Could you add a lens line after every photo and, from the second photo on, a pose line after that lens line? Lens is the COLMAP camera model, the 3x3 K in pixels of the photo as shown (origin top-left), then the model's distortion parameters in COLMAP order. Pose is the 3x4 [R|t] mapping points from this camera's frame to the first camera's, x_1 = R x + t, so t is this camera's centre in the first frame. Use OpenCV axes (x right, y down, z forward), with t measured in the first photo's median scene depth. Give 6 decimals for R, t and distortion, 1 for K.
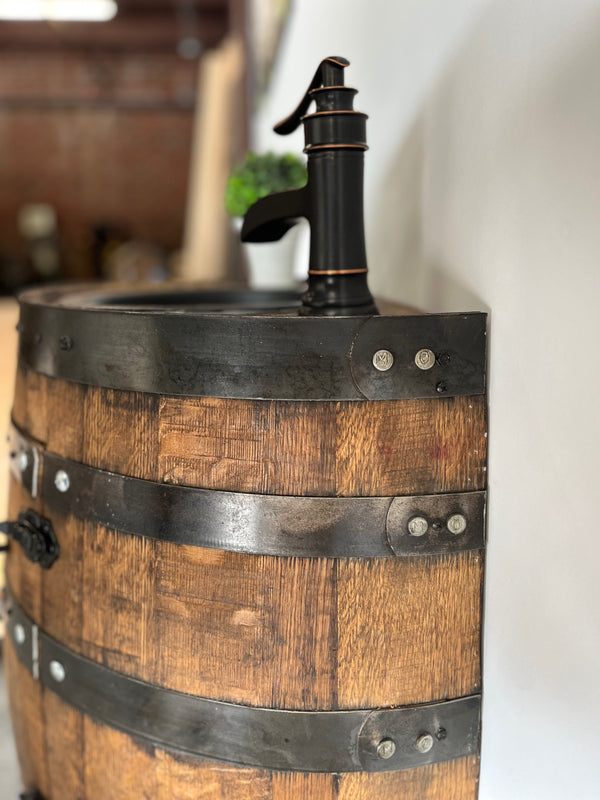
lens RADIAL K [[608.8, 0, 295.8], [0, 608.8, 400.4], [0, 0, 1]] dist [0.061232, -0.080155]
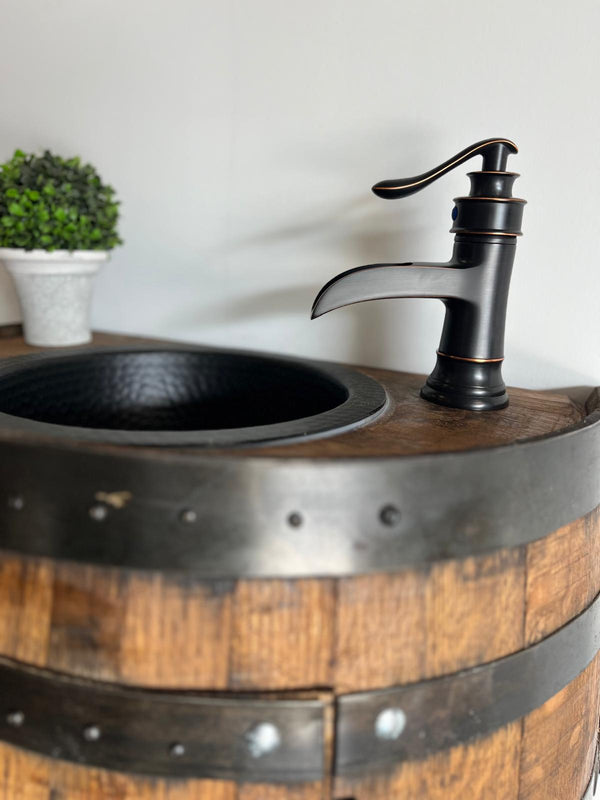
lens RADIAL K [[608.8, 0, 299.0], [0, 608.8, 400.1], [0, 0, 1]] dist [0.061232, -0.080155]
pose [[0.560926, -0.162858, 0.811689, -0.990747], [0.142928, 0.984788, 0.098817, -0.307702], [-0.815435, 0.060584, 0.575670, 0.752089]]
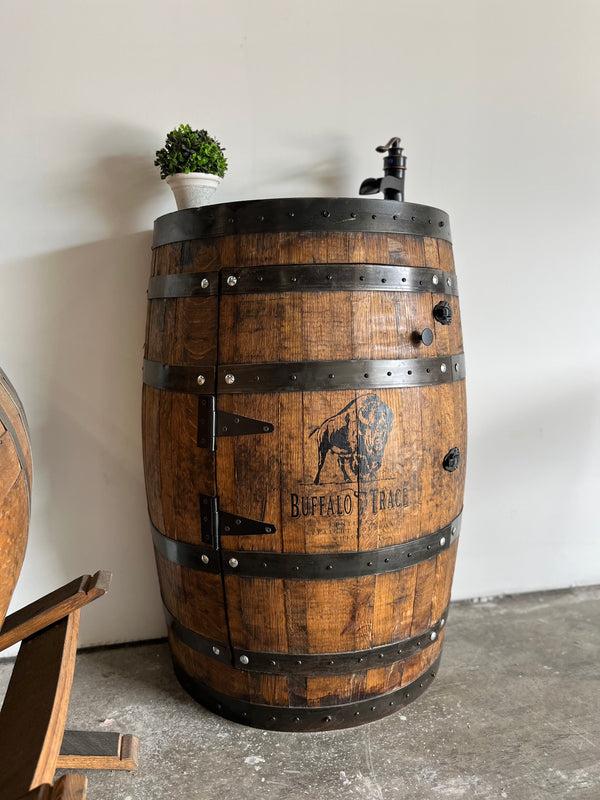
lens RADIAL K [[608.8, 0, 299.4], [0, 608.8, 406.8], [0, 0, 1]] dist [0.061232, -0.080155]
pose [[-0.095917, -0.144799, 0.984801, -3.011018], [0.257905, 0.951961, 0.165089, 0.054667], [-0.961397, 0.269820, -0.053964, 1.997606]]
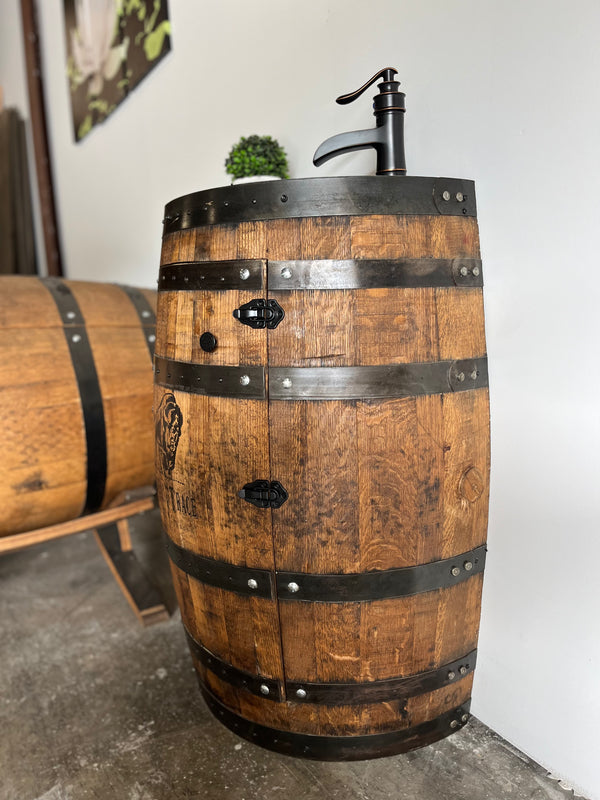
lens RADIAL K [[608.8, 0, 300.7], [0, 608.8, 407.3], [0, 0, 1]] dist [0.061232, -0.080155]
pose [[0.907867, -0.105039, 0.405887, -1.247439], [0.133671, 0.990103, -0.042760, 0.679707], [-0.397378, 0.093076, 0.912923, -0.738045]]
